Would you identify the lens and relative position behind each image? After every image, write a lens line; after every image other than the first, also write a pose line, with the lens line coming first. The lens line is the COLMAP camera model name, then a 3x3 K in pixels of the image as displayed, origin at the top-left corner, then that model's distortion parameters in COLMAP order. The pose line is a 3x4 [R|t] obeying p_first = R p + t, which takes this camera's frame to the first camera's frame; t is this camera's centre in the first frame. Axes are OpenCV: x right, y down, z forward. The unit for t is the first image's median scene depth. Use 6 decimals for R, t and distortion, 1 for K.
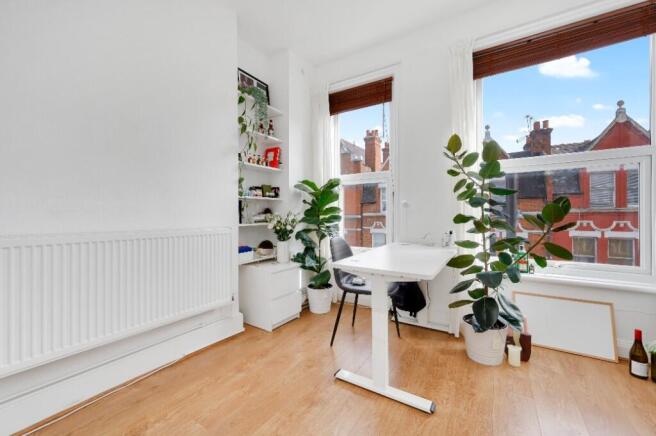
lens RADIAL K [[267.4, 0, 327.5], [0, 267.4, 214.5], [0, 0, 1]] dist [-0.000700, -0.000032]
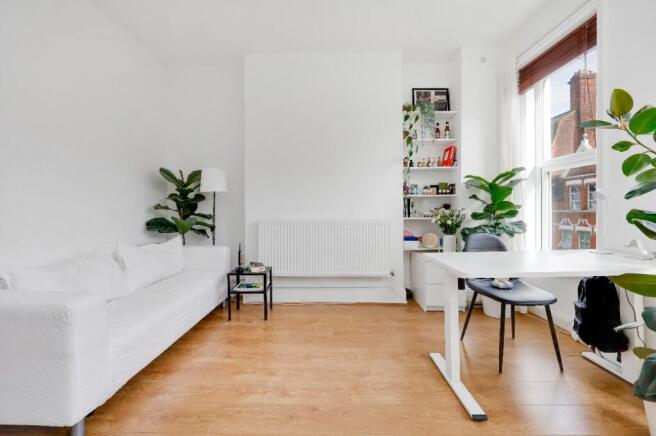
lens RADIAL K [[273.2, 0, 330.4], [0, 273.2, 210.7], [0, 0, 1]] dist [-0.000438, -0.000389]
pose [[0.519661, -0.000195, -0.854372, 0.548798], [0.001200, 0.999999, 0.000501, 0.001446], [0.854372, -0.001285, 0.519661, 0.037363]]
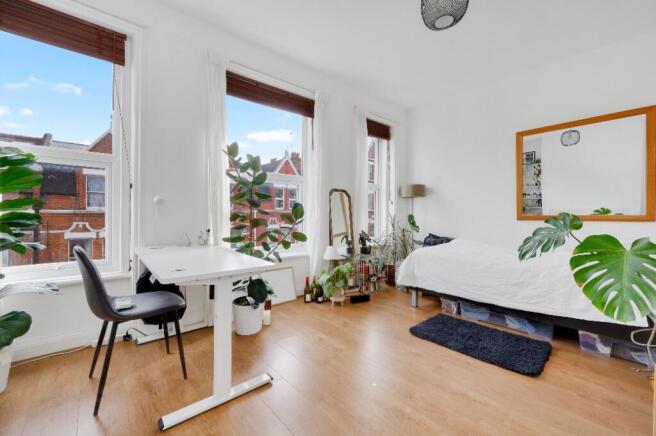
lens RADIAL K [[262.3, 0, 328.0], [0, 262.3, 218.0], [0, 0, 1]] dist [0.000513, 0.000061]
pose [[0.290852, -0.009334, 0.956723, -0.373089], [-0.005868, 0.999916, 0.011539, 0.003101], [-0.956750, -0.008970, 0.290773, 0.247193]]
